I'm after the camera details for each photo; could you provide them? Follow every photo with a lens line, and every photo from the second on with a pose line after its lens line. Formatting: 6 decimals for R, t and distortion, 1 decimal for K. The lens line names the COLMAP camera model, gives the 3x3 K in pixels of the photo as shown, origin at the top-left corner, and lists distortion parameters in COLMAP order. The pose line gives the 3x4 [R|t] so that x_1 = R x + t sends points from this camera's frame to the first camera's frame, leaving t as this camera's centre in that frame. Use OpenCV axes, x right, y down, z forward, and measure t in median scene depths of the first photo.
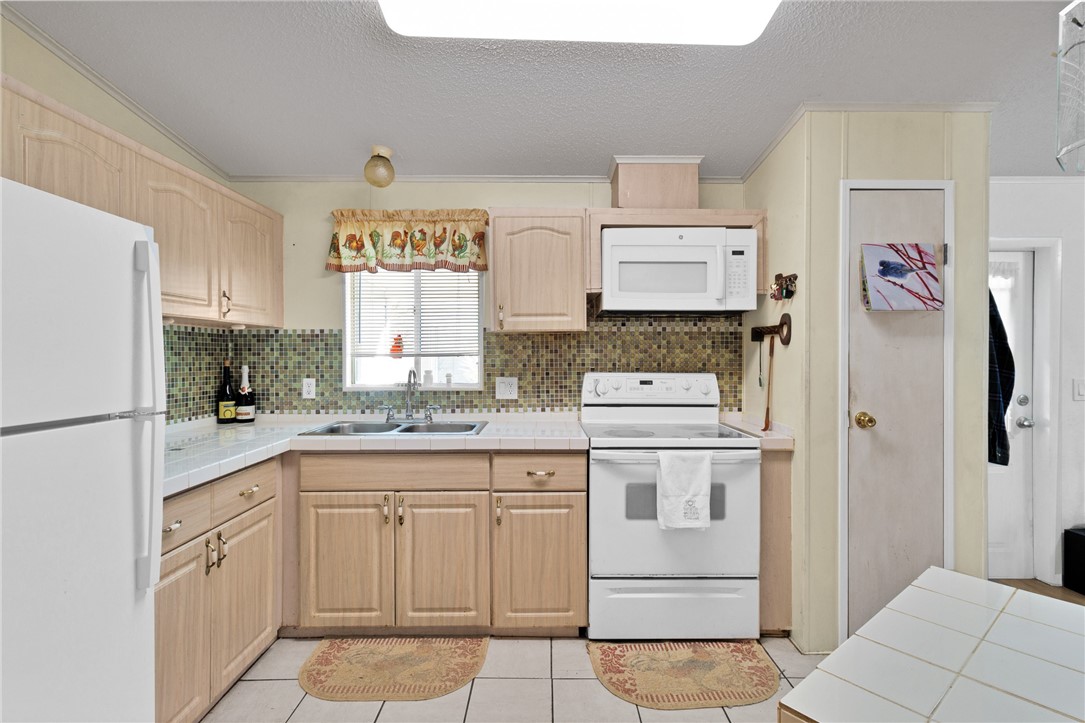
lens RADIAL K [[523.3, 0, 543.4], [0, 523.3, 356.9], [0, 0, 1]] dist [0.001856, 0.000358]
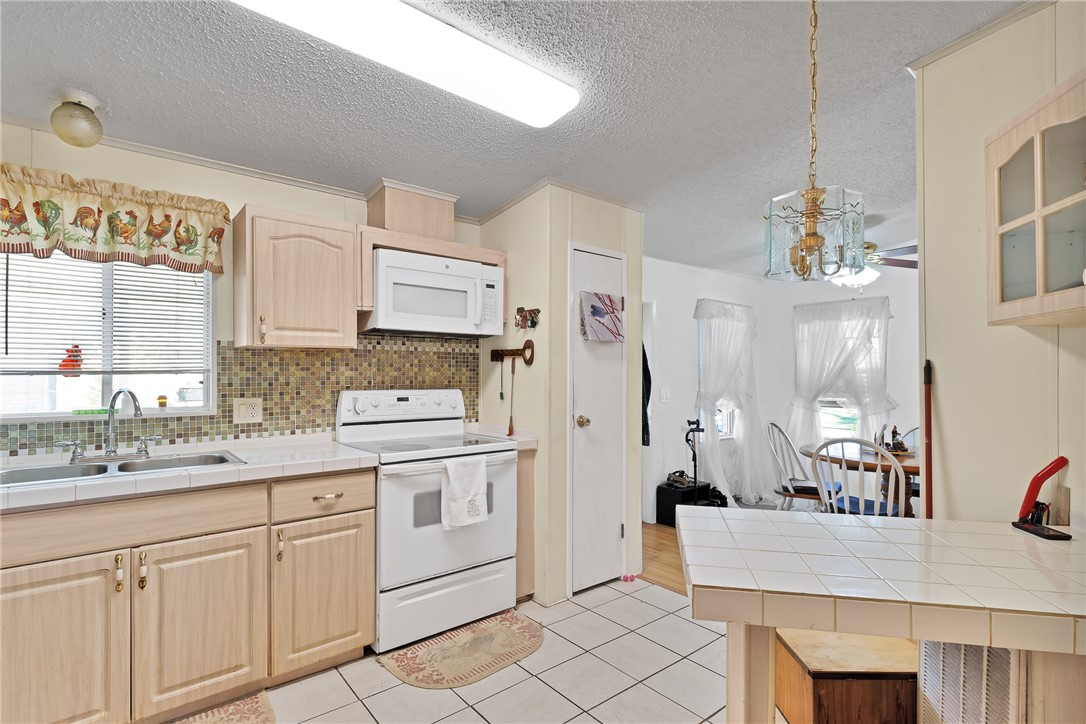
lens RADIAL K [[530.0, 0, 545.2], [0, 530.0, 371.3], [0, 0, 1]] dist [-0.000380, 0.000157]
pose [[0.772753, 0.003727, 0.634696, -0.269855], [0.002045, 0.999963, -0.008361, 0.002623], [-0.634704, 0.007758, 0.772716, 0.000710]]
